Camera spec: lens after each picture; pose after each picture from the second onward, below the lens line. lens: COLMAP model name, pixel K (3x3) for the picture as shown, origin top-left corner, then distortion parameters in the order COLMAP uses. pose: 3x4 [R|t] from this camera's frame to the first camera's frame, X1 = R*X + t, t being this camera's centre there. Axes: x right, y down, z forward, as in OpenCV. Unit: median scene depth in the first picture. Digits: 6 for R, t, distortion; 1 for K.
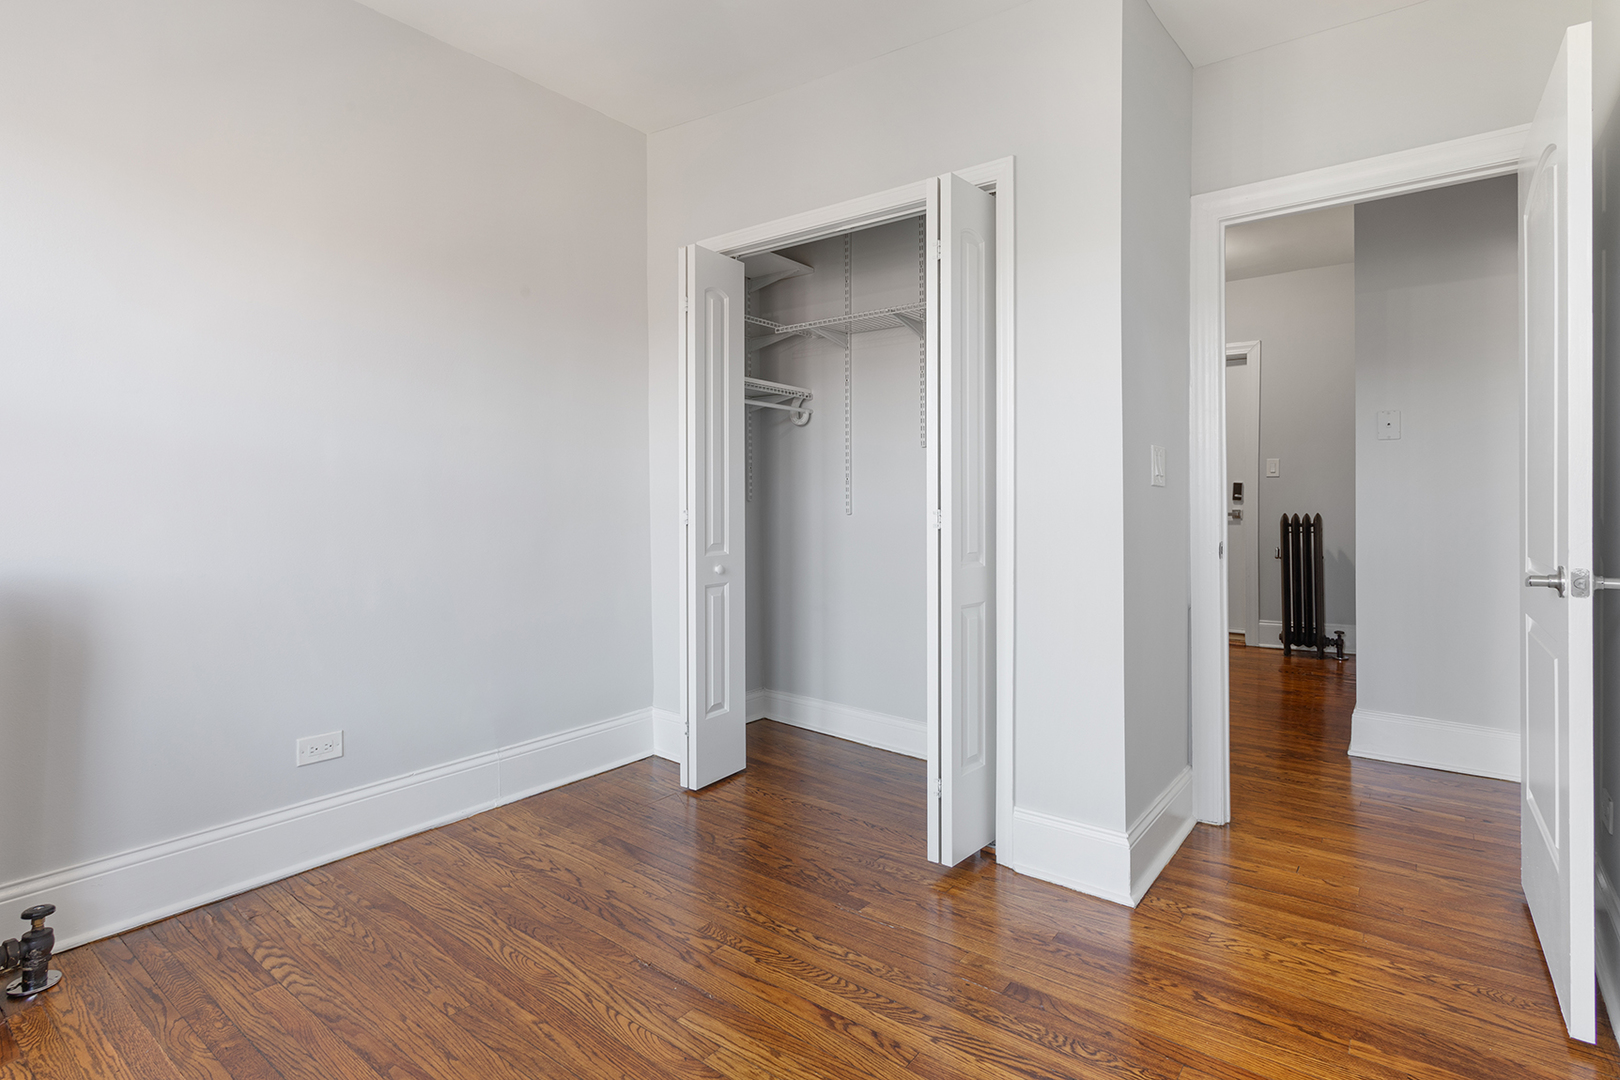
lens RADIAL K [[775.8, 0, 839.7], [0, 775.8, 492.3], [0, 0, 1]] dist [0.000904, 0.002038]
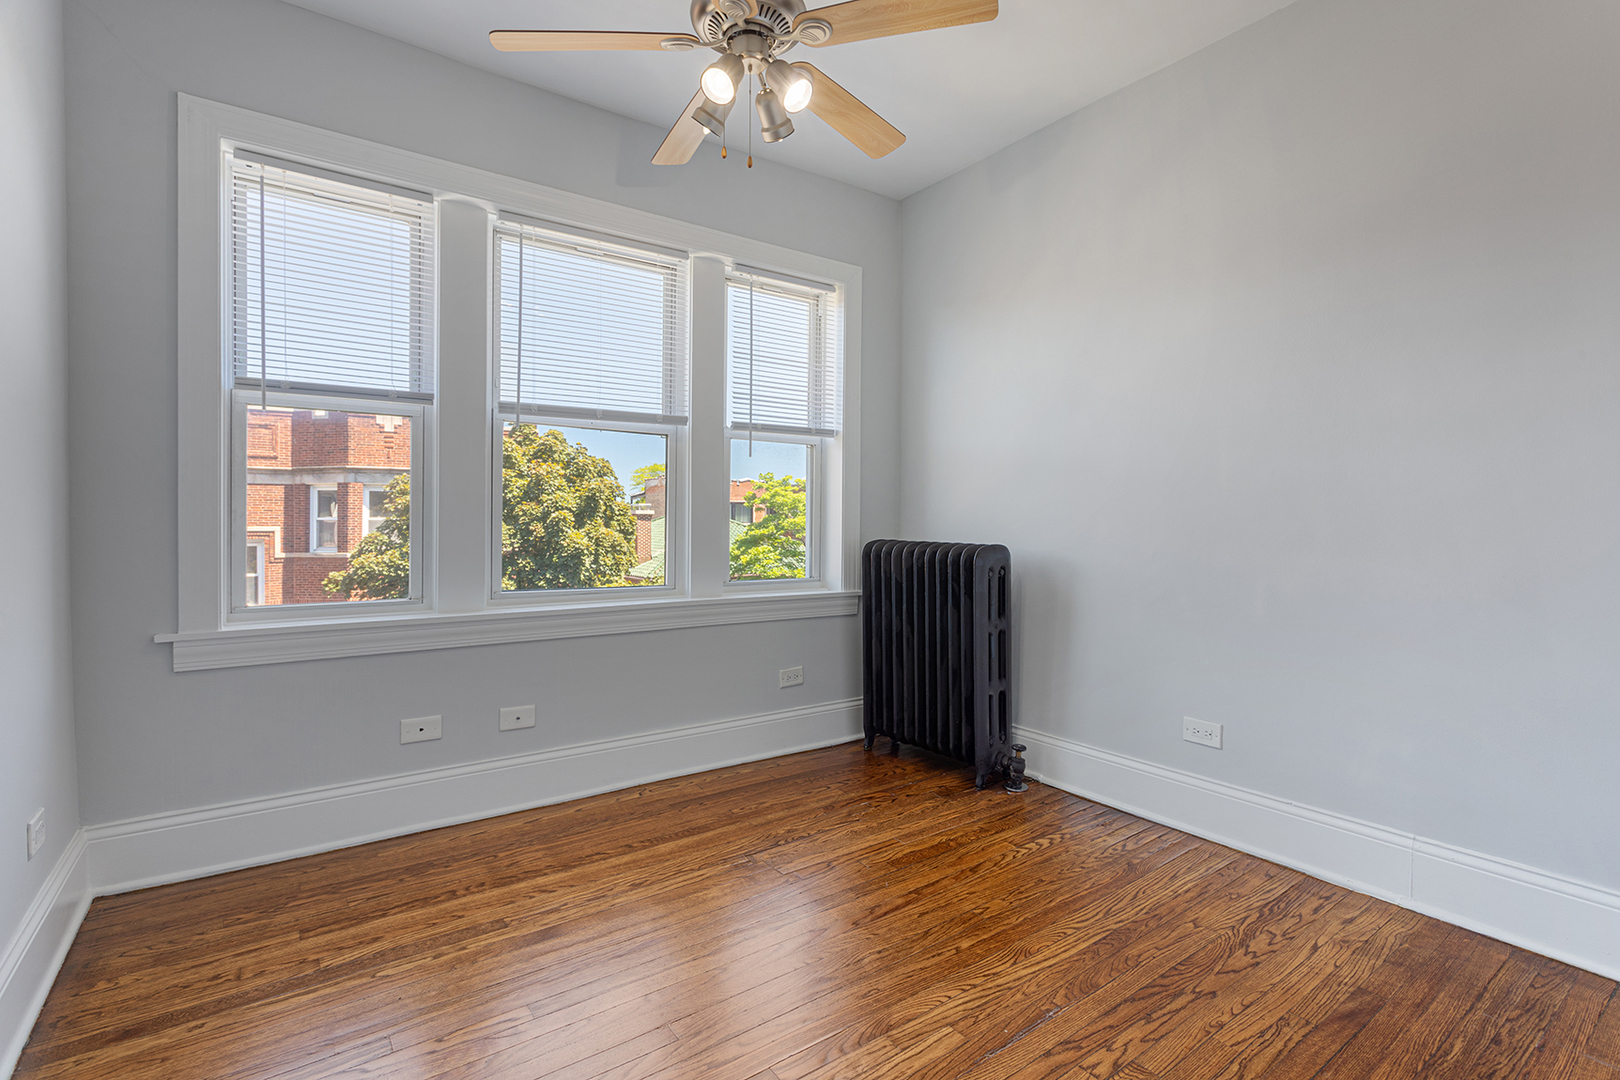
lens RADIAL K [[775.8, 0, 809.1], [0, 775.8, 527.8], [0, 0, 1]] dist [0.000904, 0.002038]
pose [[-0.284115, 0.018738, -0.958607, 0.611400], [-0.000900, 0.999803, 0.019810, 0.019009], [0.958790, 0.006491, -0.284043, 0.867815]]
